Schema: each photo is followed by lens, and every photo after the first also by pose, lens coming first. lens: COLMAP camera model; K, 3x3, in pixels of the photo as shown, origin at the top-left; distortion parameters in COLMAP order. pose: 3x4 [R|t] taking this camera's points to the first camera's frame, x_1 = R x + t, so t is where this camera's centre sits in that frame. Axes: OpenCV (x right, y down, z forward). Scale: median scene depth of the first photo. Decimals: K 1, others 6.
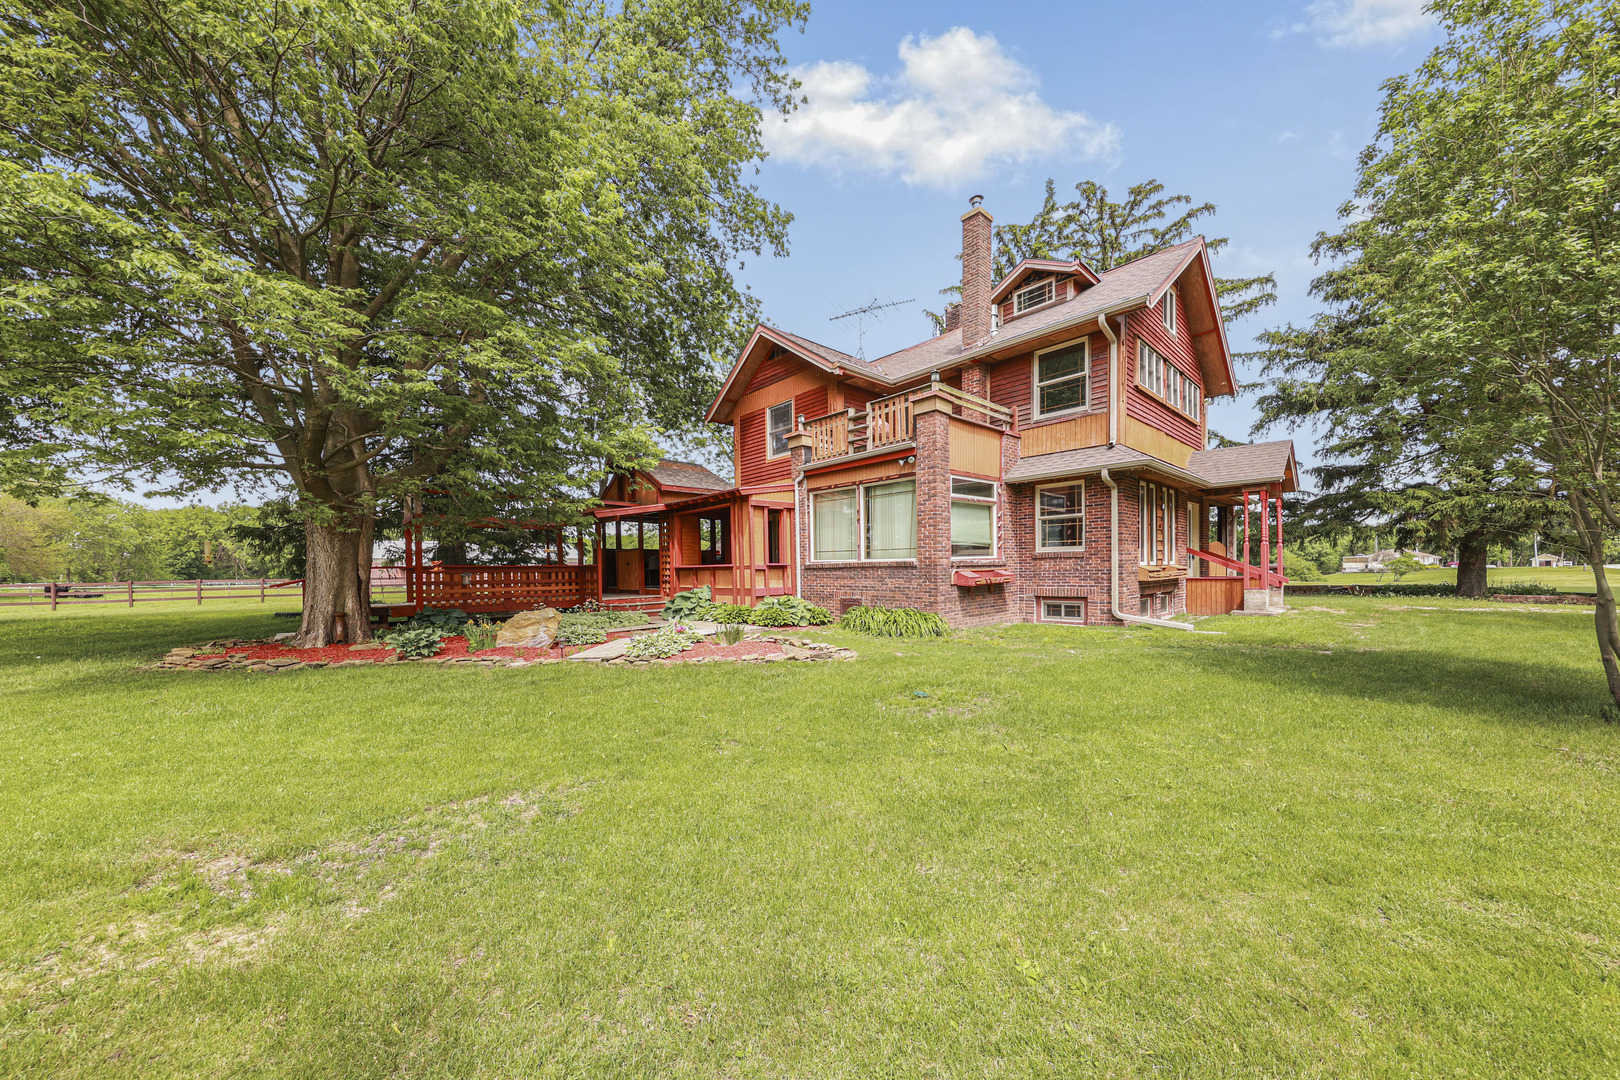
lens RADIAL K [[541.1, 0, 813.5], [0, 541.1, 578.0], [0, 0, 1]] dist [-0.002571, -0.000114]
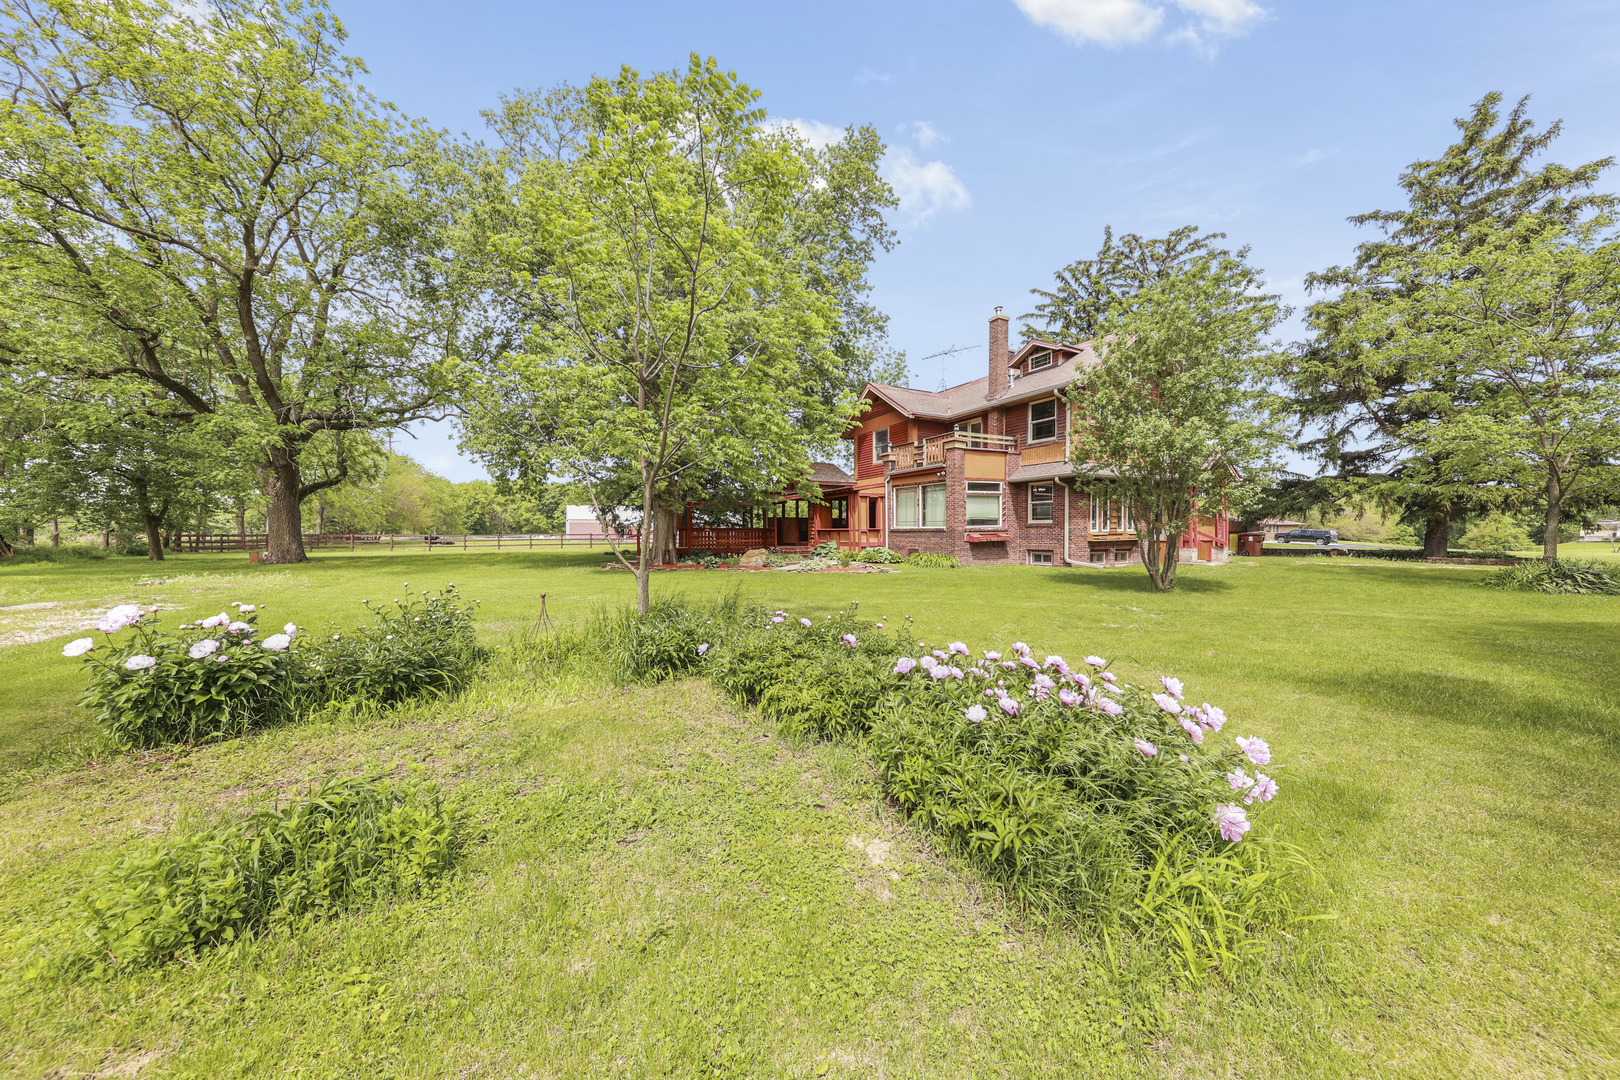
lens RADIAL K [[532.1, 0, 809.6], [0, 532.1, 537.8], [0, 0, 1]] dist [-0.000313, -0.000062]
pose [[0.967650, 0.013828, -0.251919, 0.169733], [-0.014231, 0.999899, 0.000221, 0.006225], [0.251896, 0.003371, 0.967748, -0.742154]]
